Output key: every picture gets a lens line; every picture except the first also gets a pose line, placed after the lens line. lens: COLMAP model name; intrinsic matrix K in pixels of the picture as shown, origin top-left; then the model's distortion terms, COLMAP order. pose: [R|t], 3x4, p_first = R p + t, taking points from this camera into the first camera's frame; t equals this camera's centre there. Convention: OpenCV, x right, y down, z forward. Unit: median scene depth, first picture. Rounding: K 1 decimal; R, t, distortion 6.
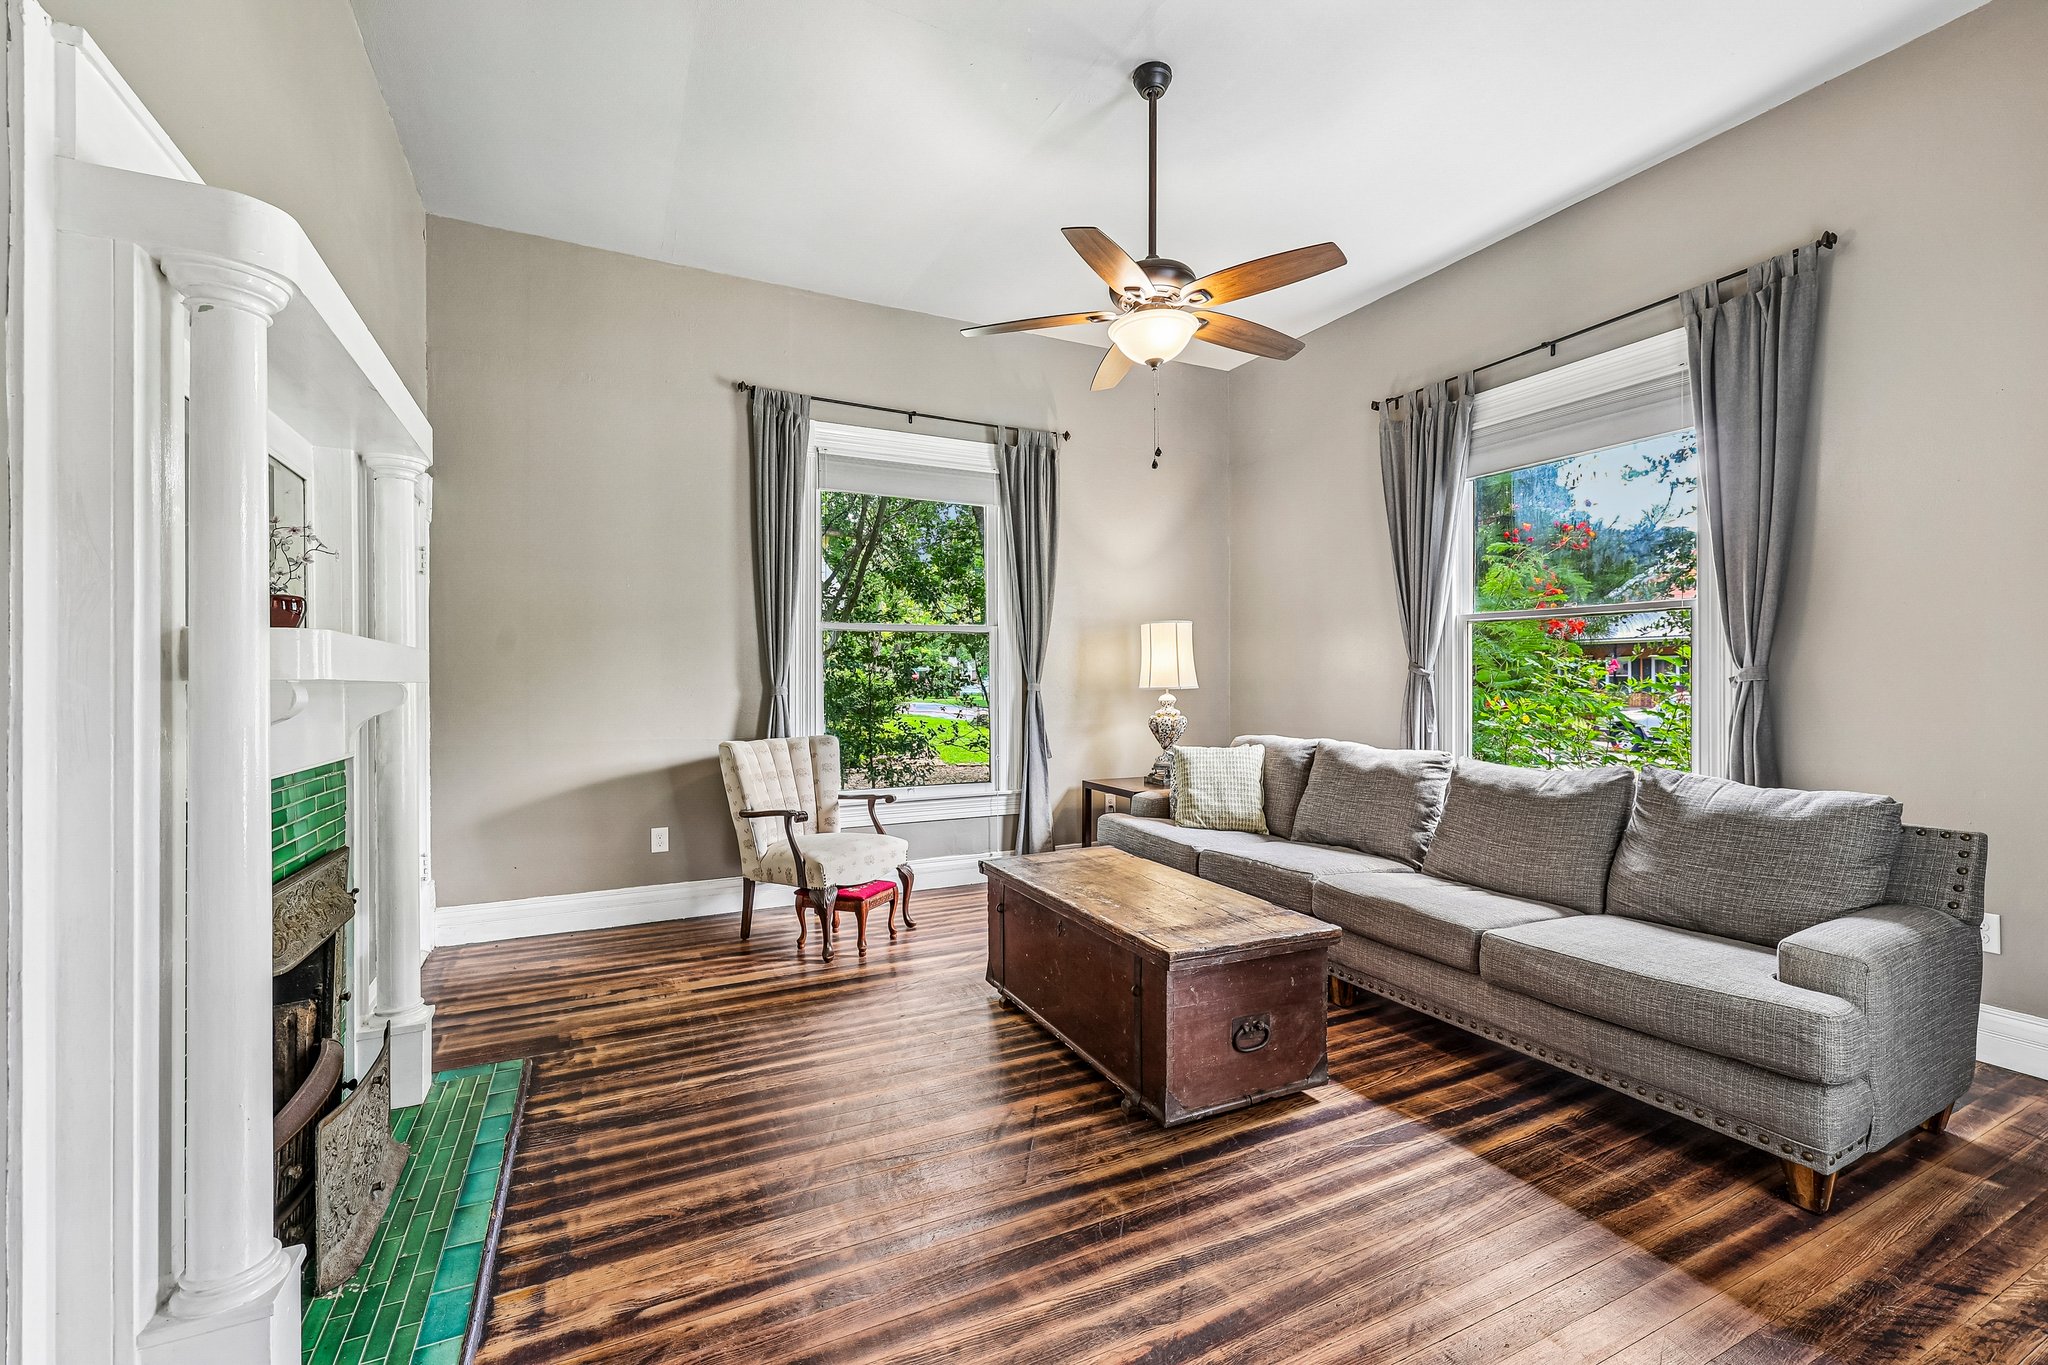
lens RADIAL K [[866.8, 0, 1019.1], [0, 866.8, 670.0], [0, 0, 1]] dist [0.003777, 0.000580]
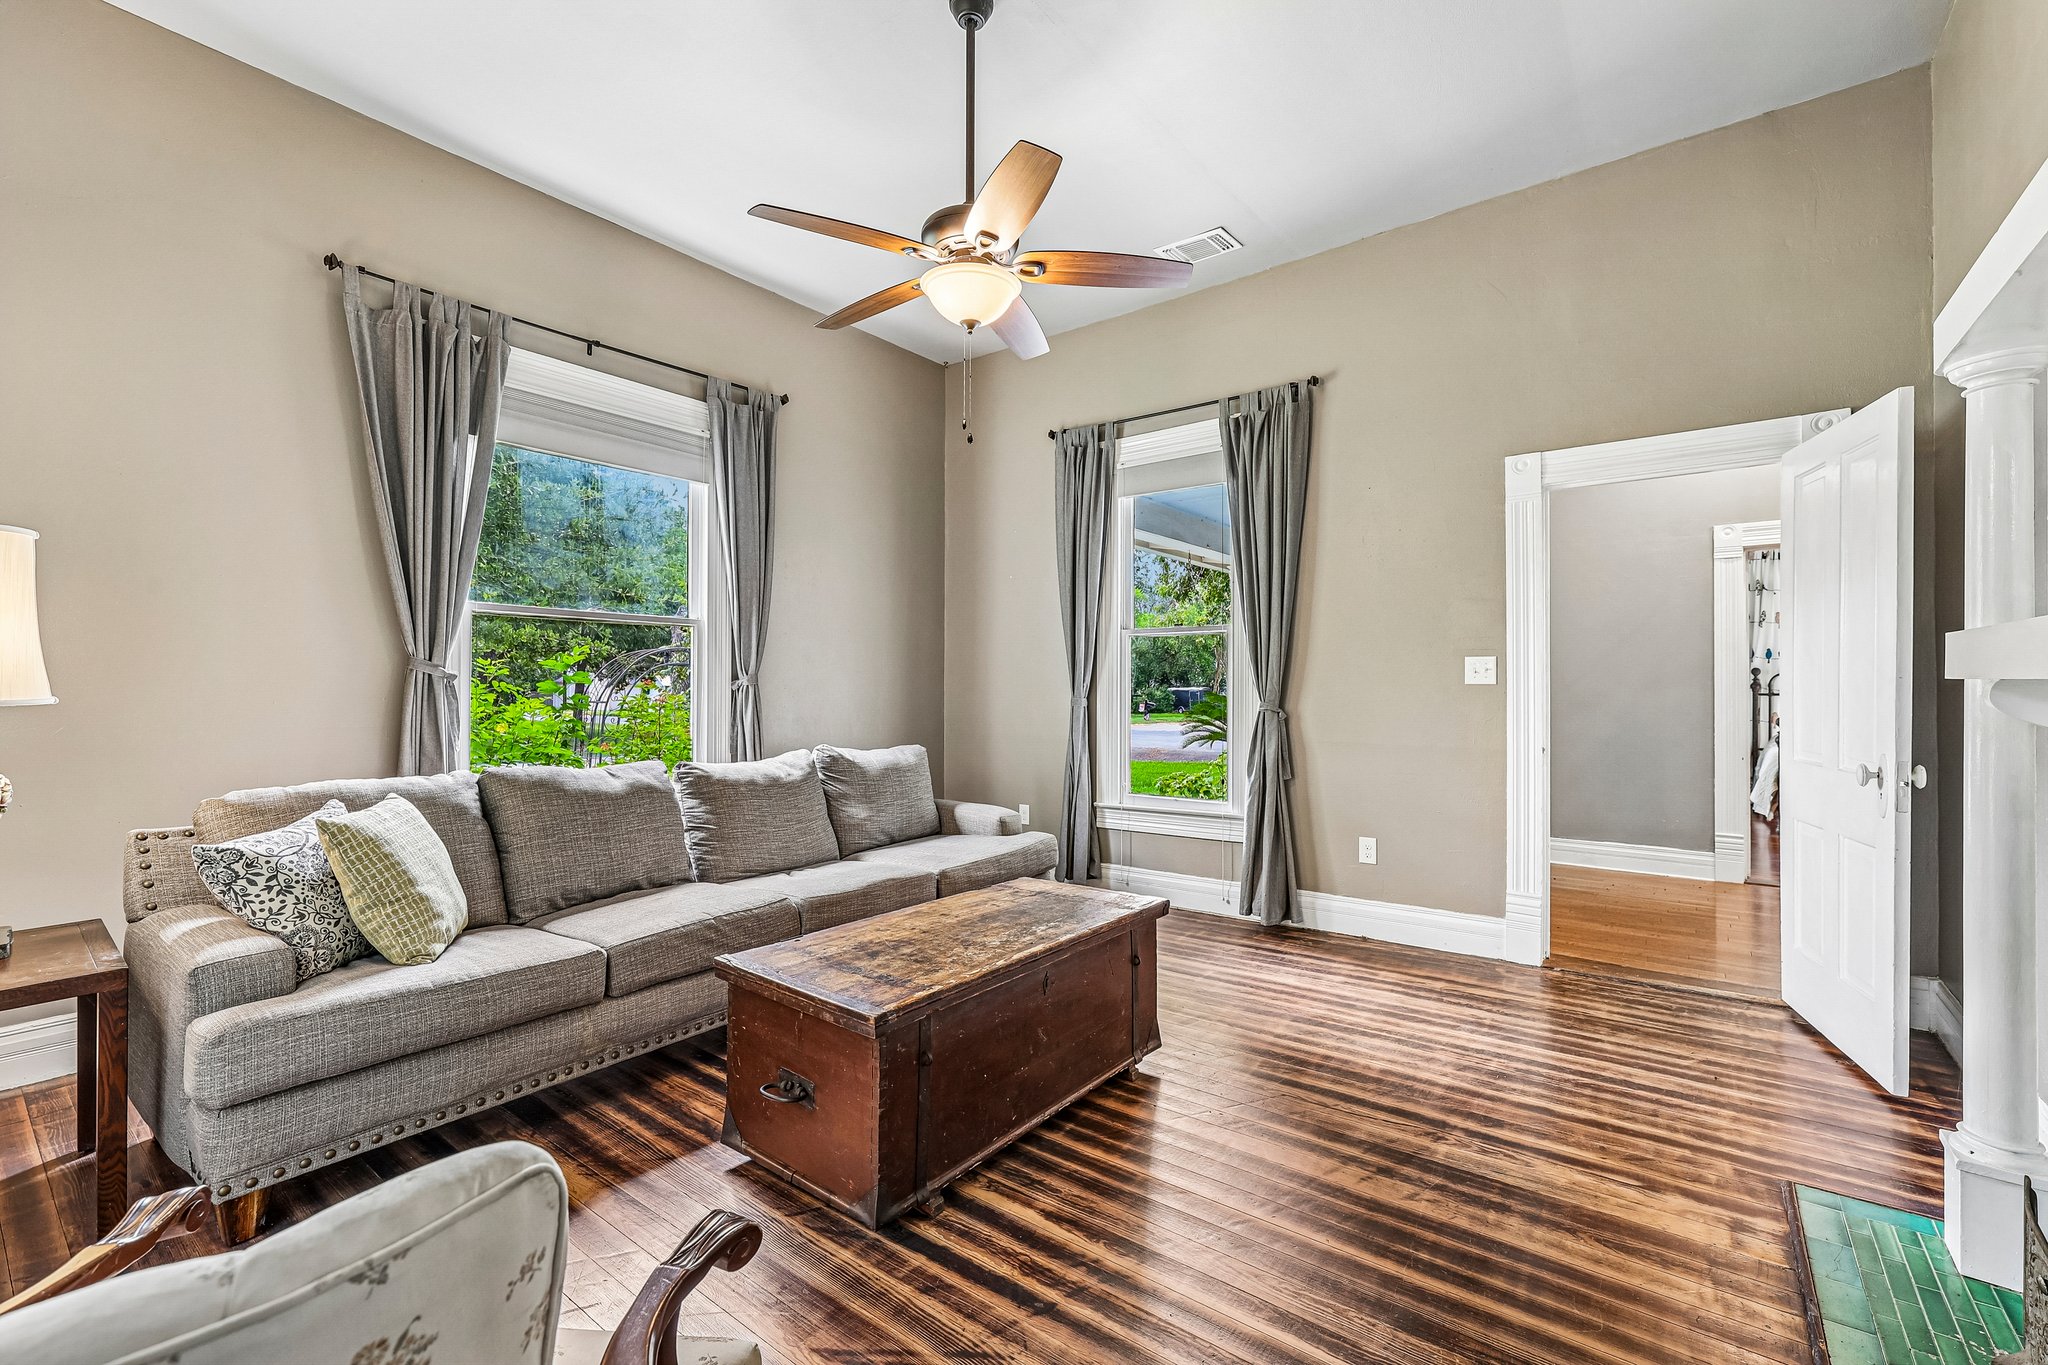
lens RADIAL K [[866.8, 0, 1025.9], [0, 866.8, 675.3], [0, 0, 1]] dist [0.003777, 0.000580]
pose [[-0.451695, 0.009034, 0.892127, -0.886255], [-0.011885, 0.999799, -0.016142, 0.022321], [-0.892093, -0.017894, -0.451497, 1.808490]]
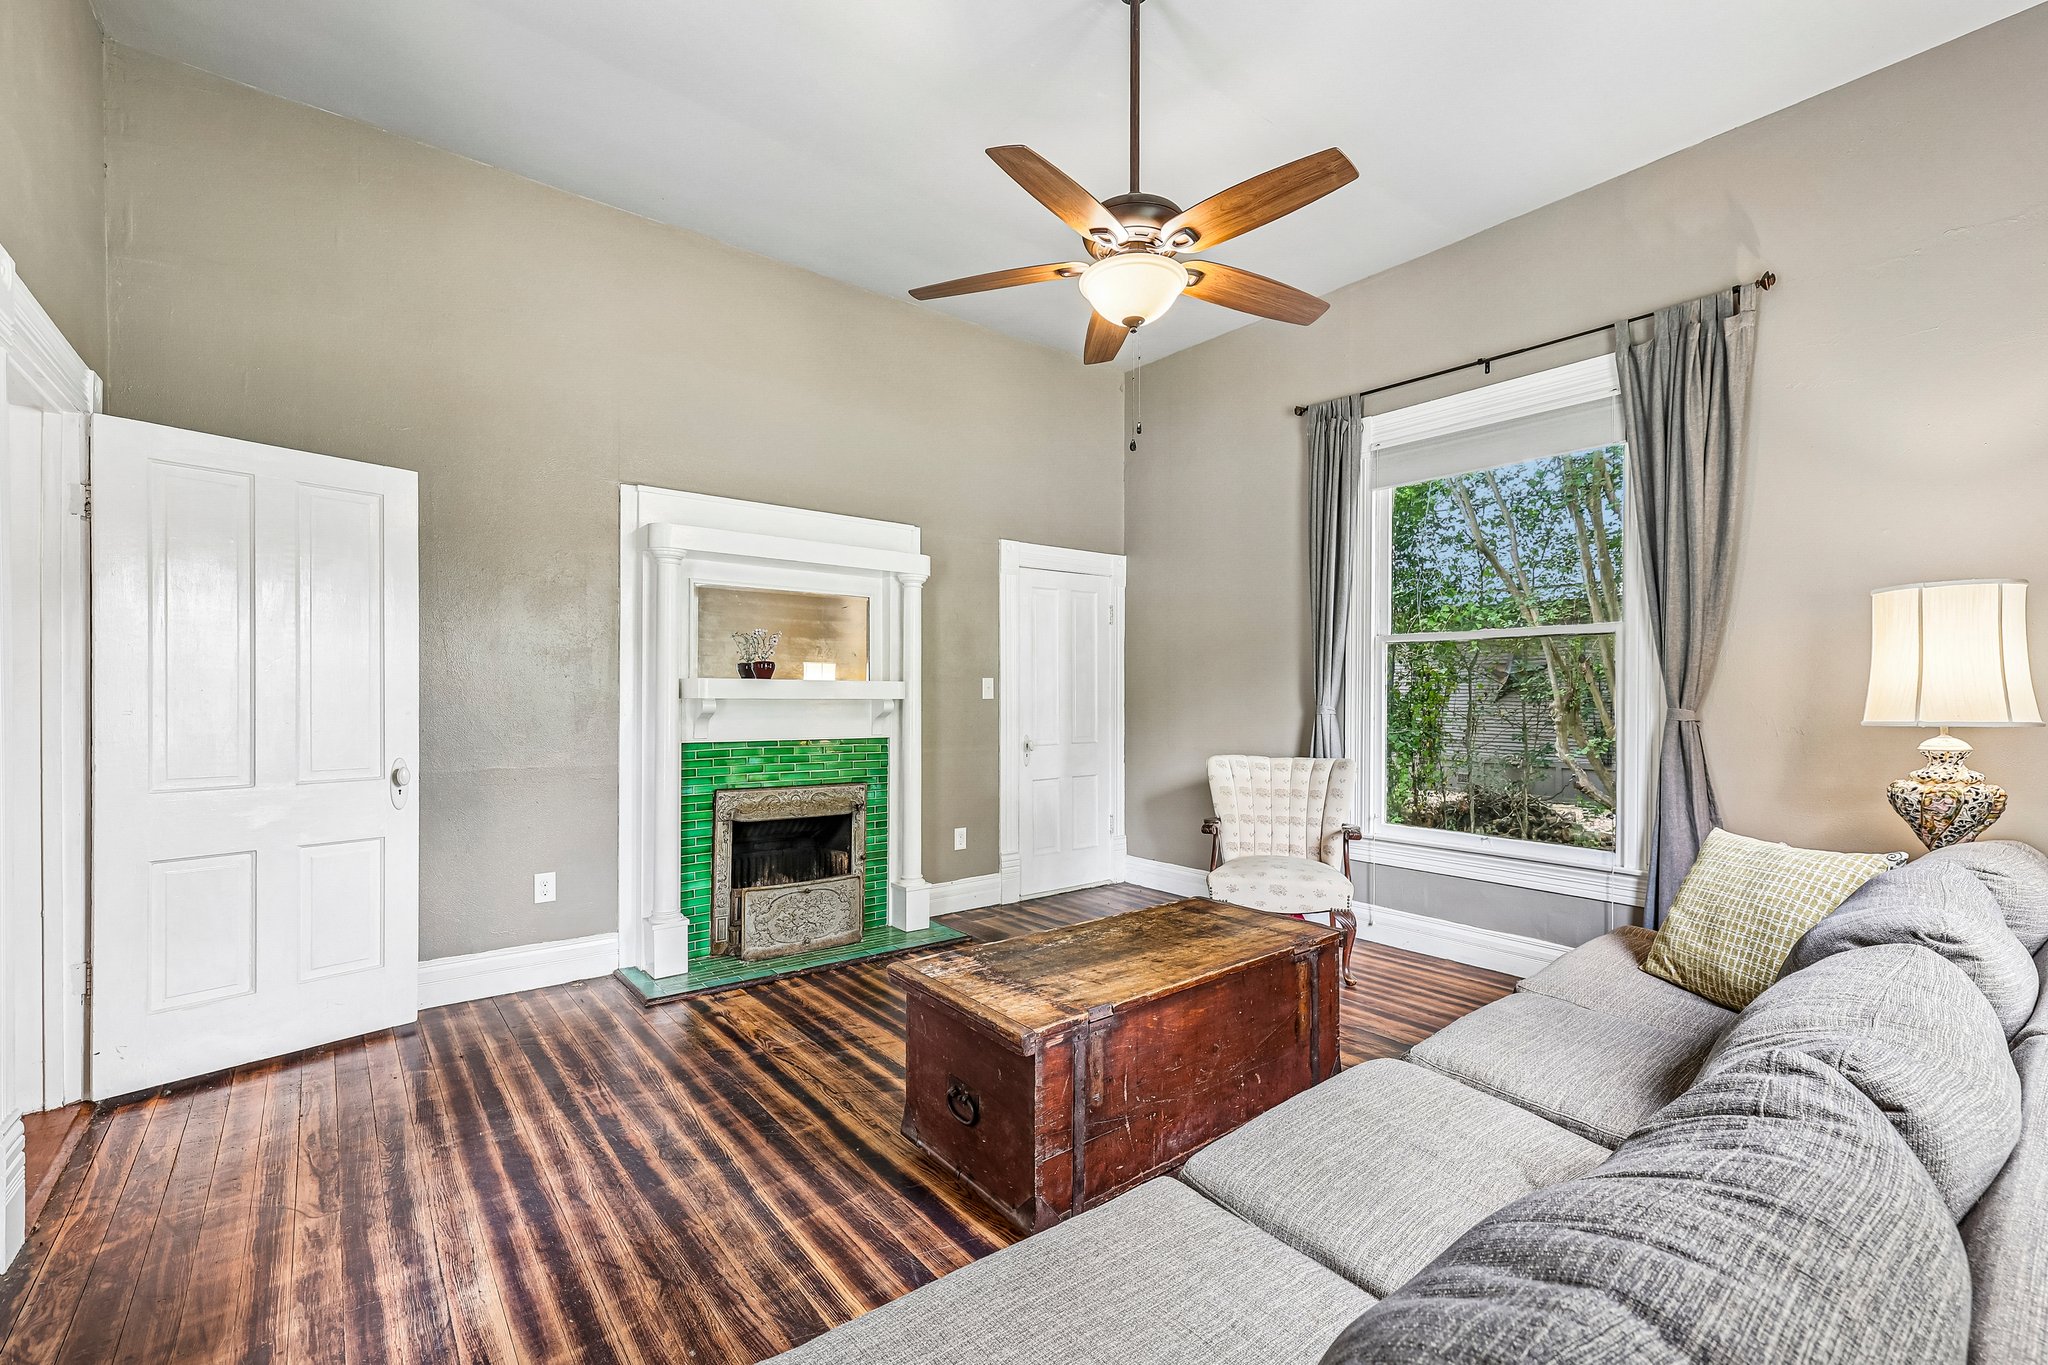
lens RADIAL K [[866.8, 0, 1032.3], [0, 866.8, 697.2], [0, 0, 1]] dist [0.003777, 0.000580]
pose [[0.219358, 0.010690, -0.975586, 1.273839], [0.011125, 0.999848, 0.013458, -0.014670], [0.975581, -0.013806, 0.219206, 0.970028]]
